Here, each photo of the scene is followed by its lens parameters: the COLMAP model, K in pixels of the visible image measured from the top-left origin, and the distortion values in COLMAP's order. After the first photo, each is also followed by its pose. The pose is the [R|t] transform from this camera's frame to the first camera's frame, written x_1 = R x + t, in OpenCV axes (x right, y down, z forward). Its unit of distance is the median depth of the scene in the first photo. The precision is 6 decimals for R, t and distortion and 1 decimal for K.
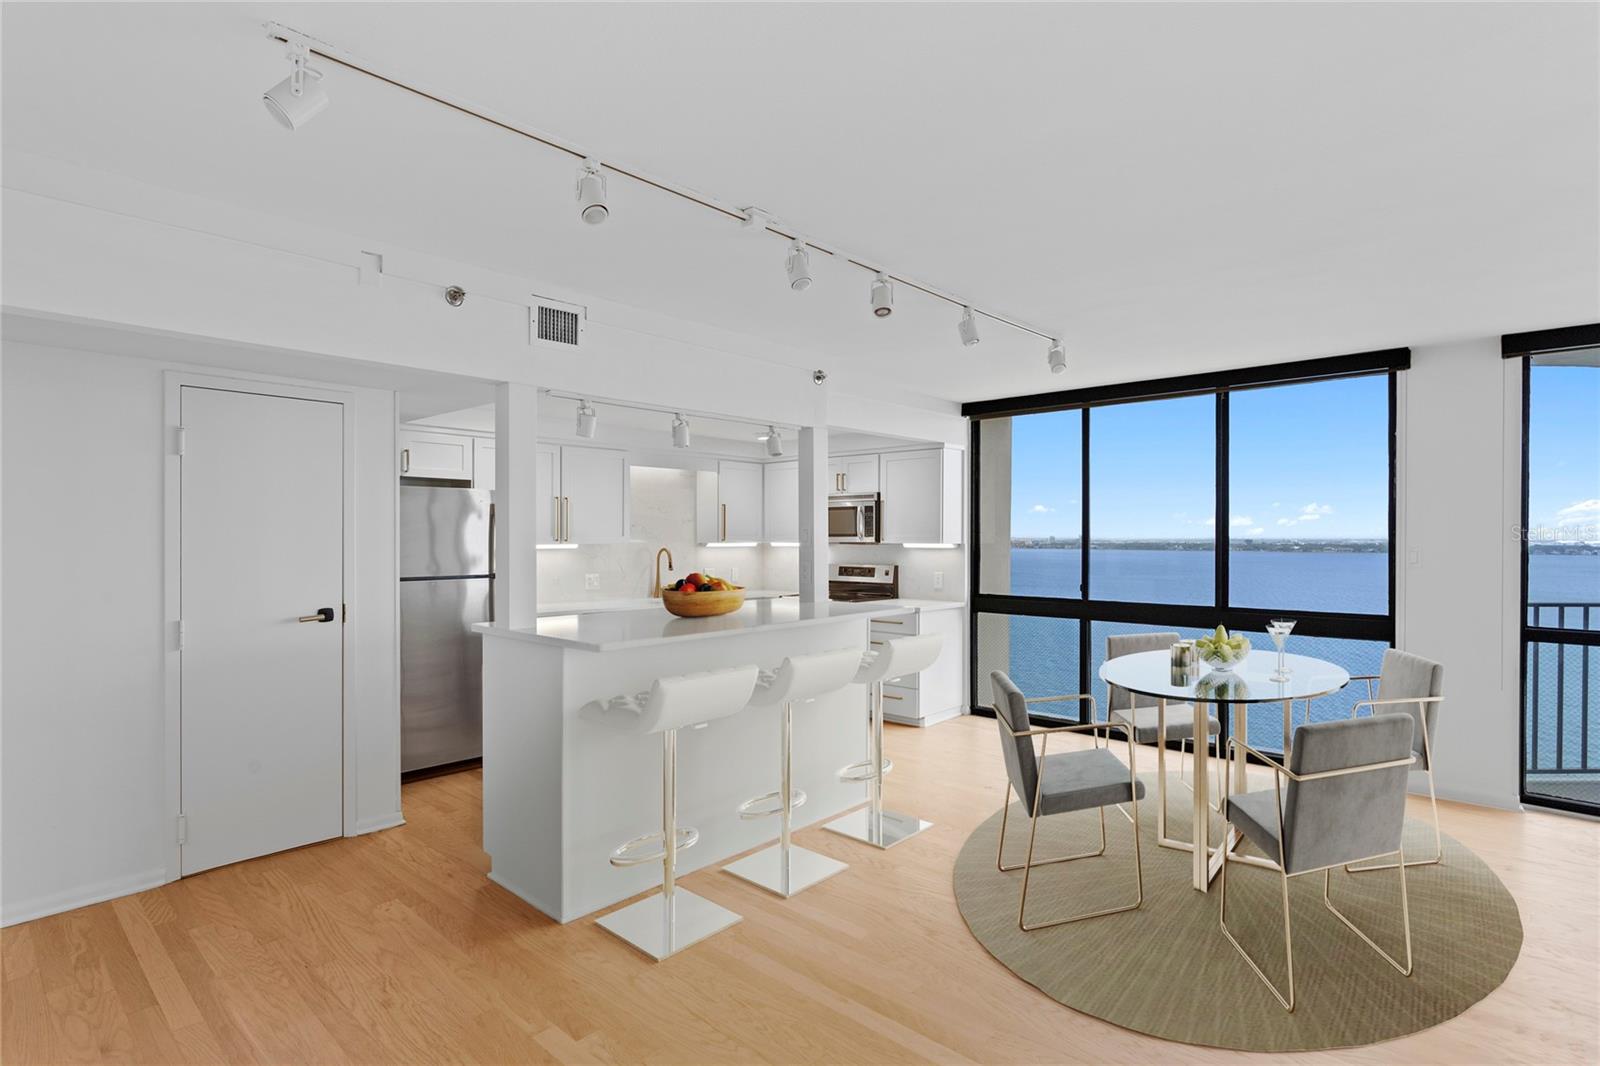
lens RADIAL K [[802.2, 0, 801.5], [0, 802.2, 535.8], [0, 0, 1]] dist [-0.004773, -0.000514]
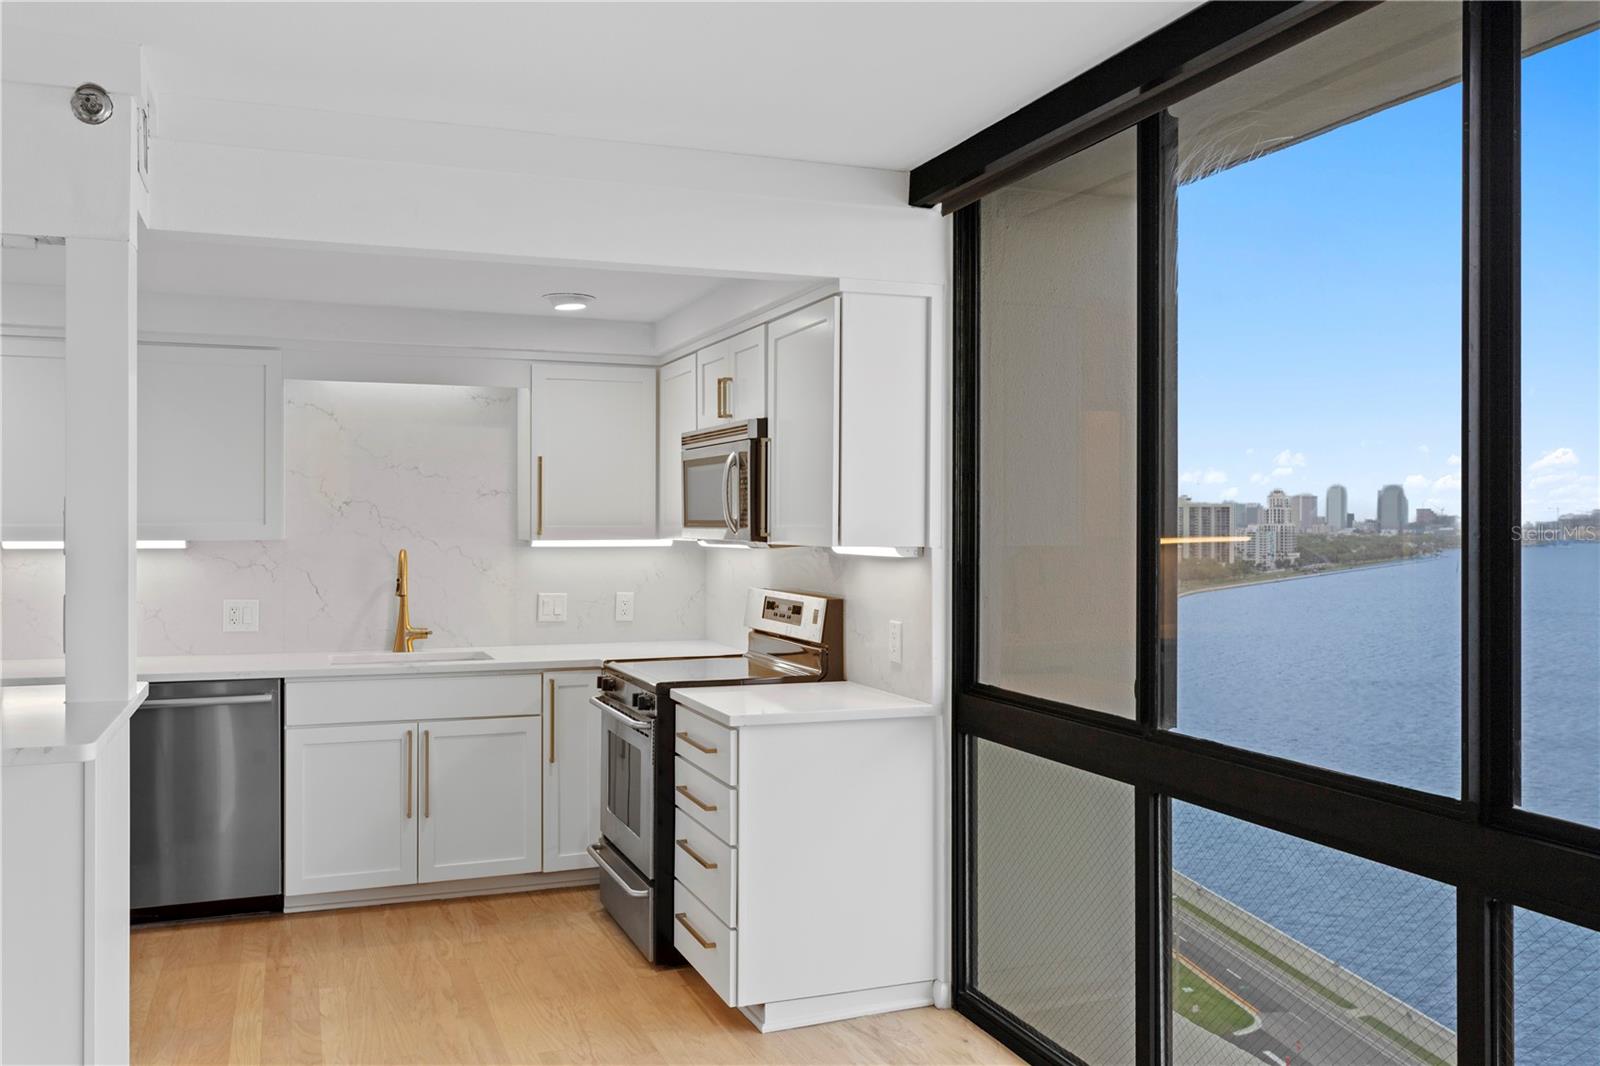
lens RADIAL K [[1313.6, 0, 794.8], [0, 1313.6, 526.2], [0, 0, 1]] dist [0.054907, 0.002333]
pose [[0.887105, 0.001478, -0.461565, 0.428299], [-0.000175, 0.999996, 0.002865, -0.001518], [0.461567, -0.002461, 0.887102, 0.424493]]
